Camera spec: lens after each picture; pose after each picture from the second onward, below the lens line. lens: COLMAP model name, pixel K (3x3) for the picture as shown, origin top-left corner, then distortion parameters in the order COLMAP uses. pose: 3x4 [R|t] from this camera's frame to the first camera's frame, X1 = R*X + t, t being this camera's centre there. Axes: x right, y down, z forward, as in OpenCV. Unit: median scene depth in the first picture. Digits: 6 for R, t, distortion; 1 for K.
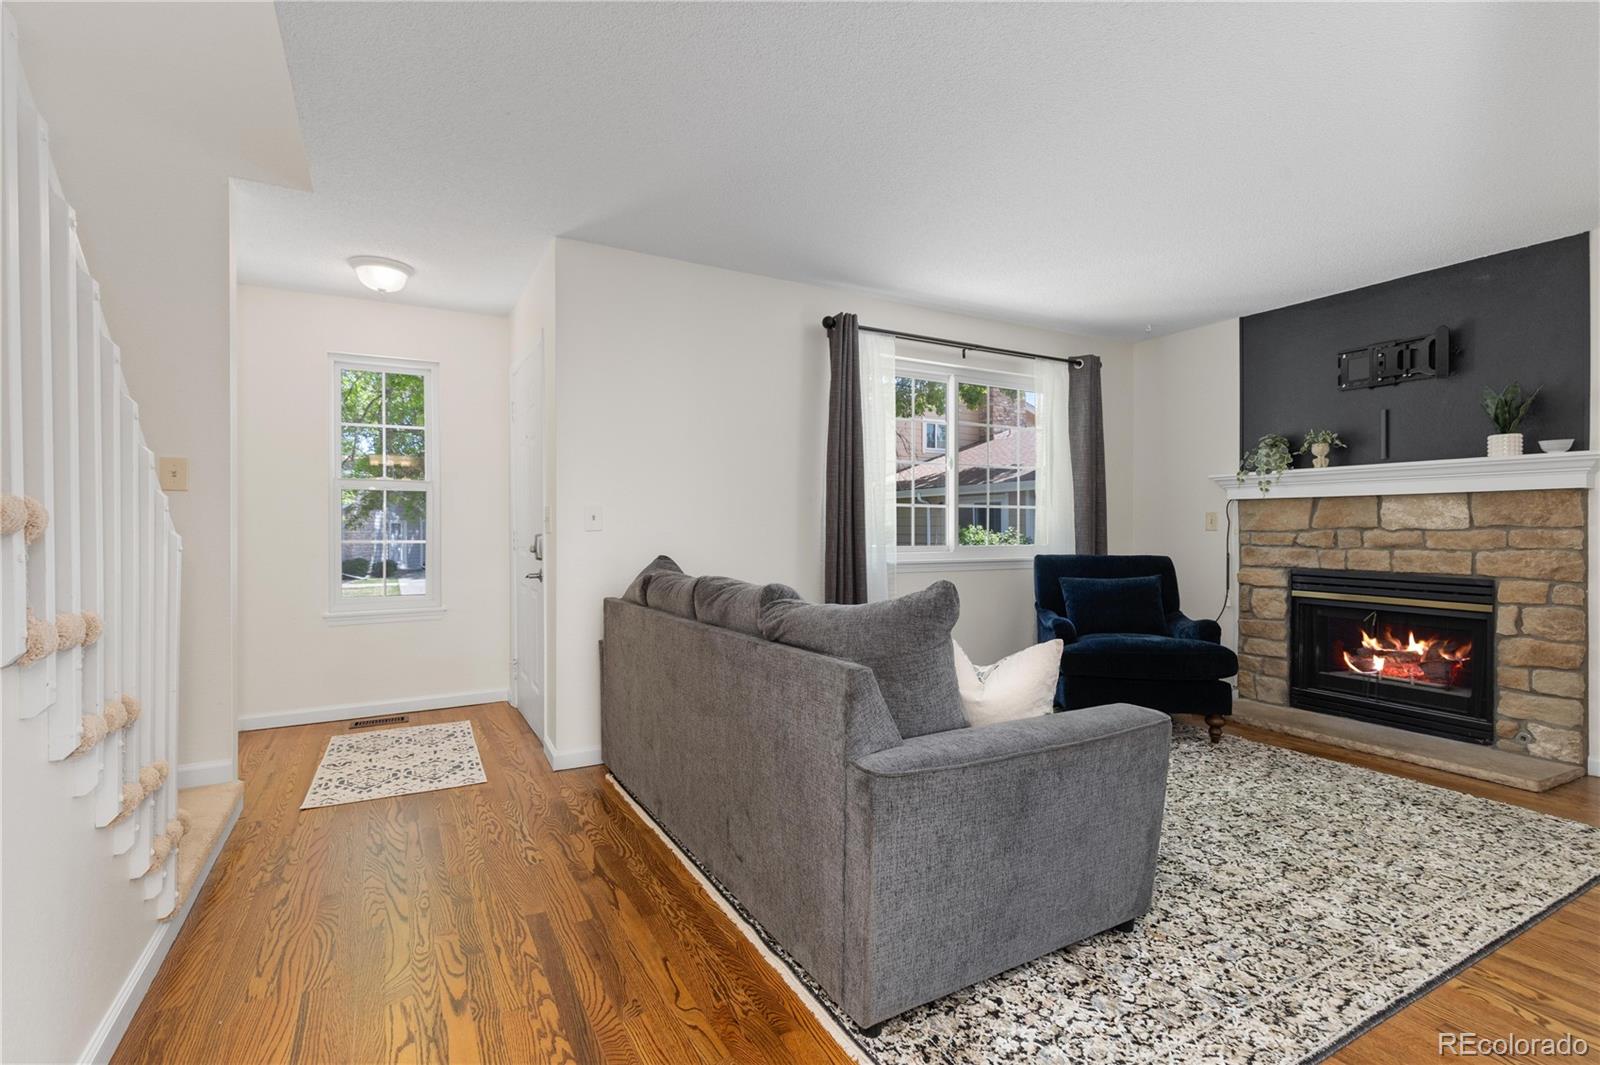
lens RADIAL K [[732.3, 0, 778.7], [0, 732.3, 530.9], [0, 0, 1]] dist [0.007214, -0.000231]
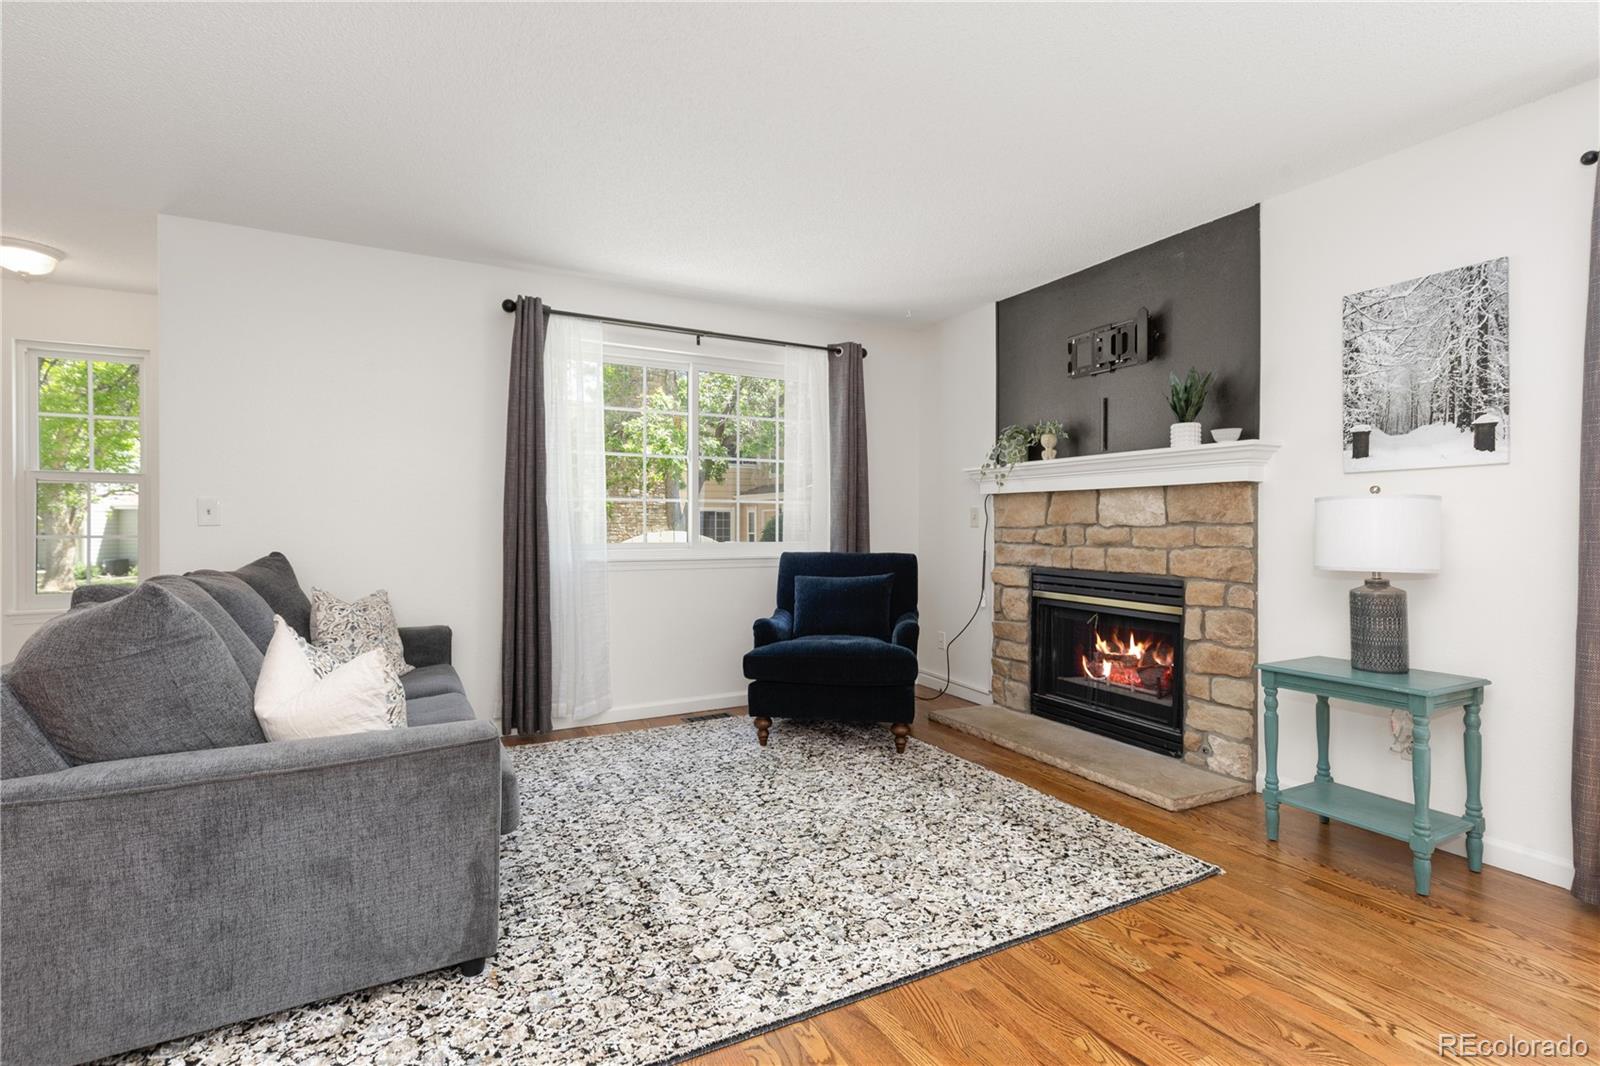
lens RADIAL K [[732.3, 0, 785.0], [0, 732.3, 526.2], [0, 0, 1]] dist [0.007214, -0.000231]
pose [[0.999816, 0.001983, -0.019087, 0.470968], [-0.002026, 0.999995, -0.002245, 0.001530], [0.019083, 0.002284, 0.999815, 0.062982]]
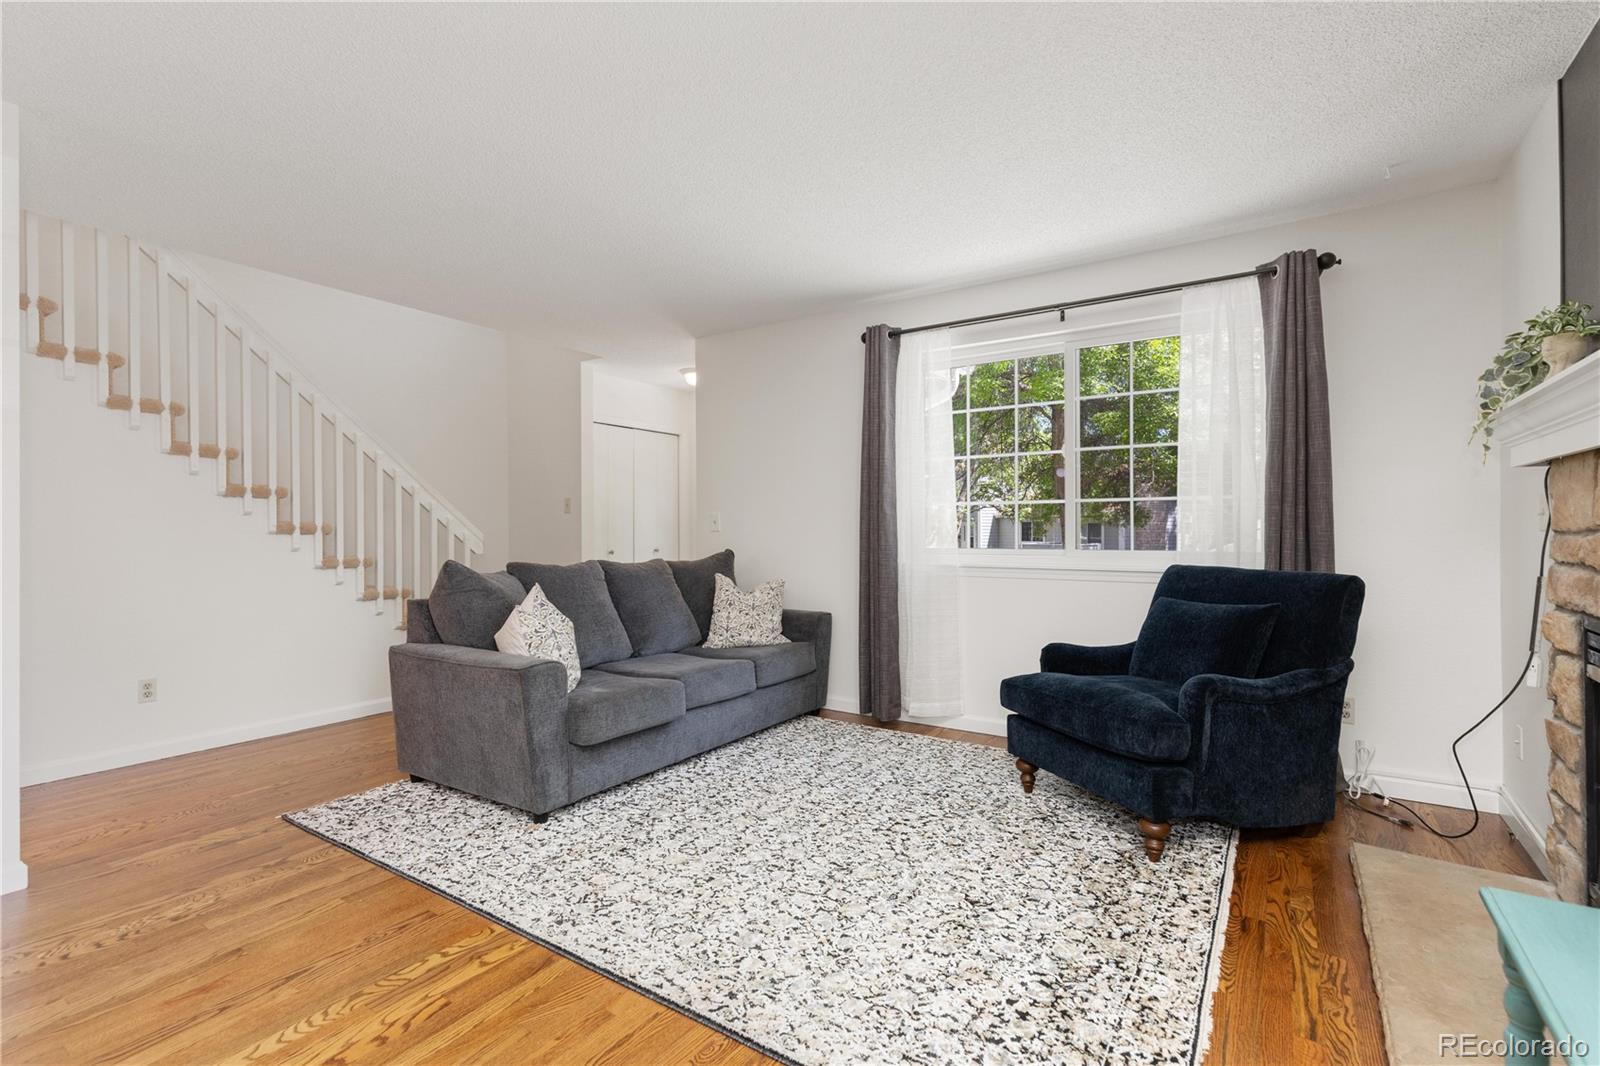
lens RADIAL K [[732.3, 0, 786.4], [0, 732.3, 534.6], [0, 0, 1]] dist [0.007214, -0.000231]
pose [[0.461631, 0.003408, -0.887066, 1.031518], [-0.000871, 0.999994, 0.003388, 0.000741], [0.887072, -0.000792, 0.461631, 0.423724]]
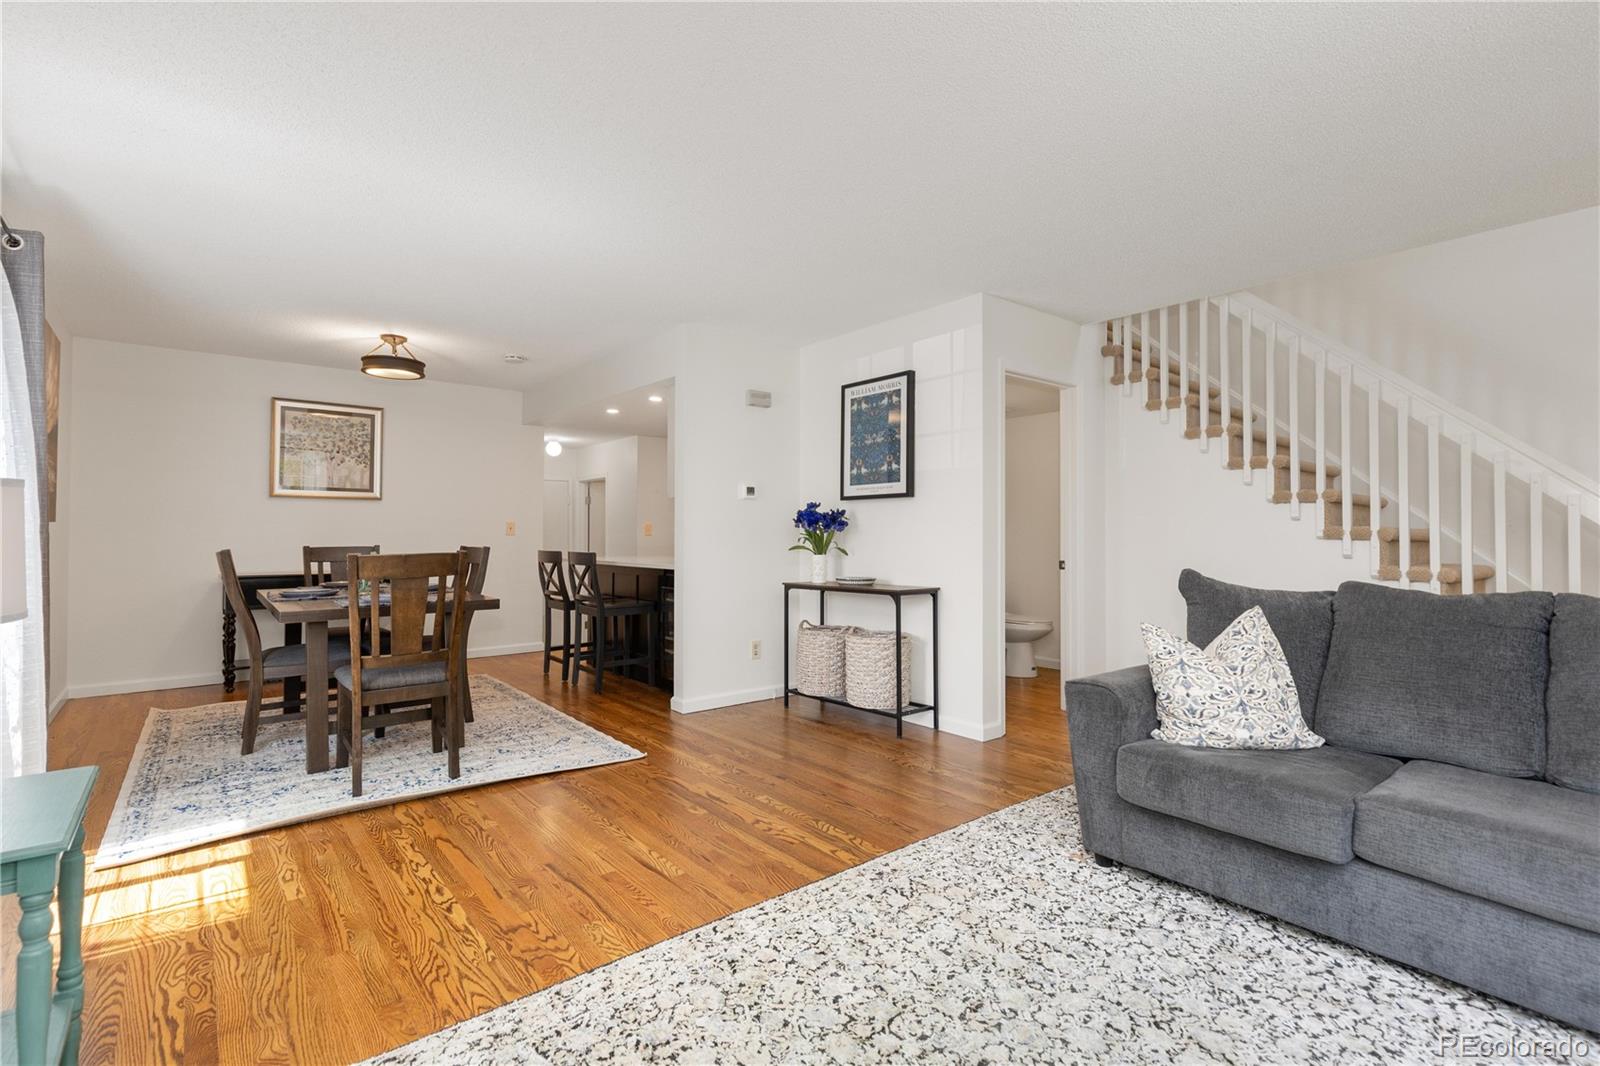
lens RADIAL K [[732.3, 0, 787.1], [0, 732.3, 517.6], [0, 0, 1]] dist [0.007214, -0.000231]
pose [[-0.983327, -0.006457, -0.181730, 0.660304], [-0.002847, 0.999794, -0.020119, -0.004140], [0.181822, -0.019266, -0.983143, 1.153390]]
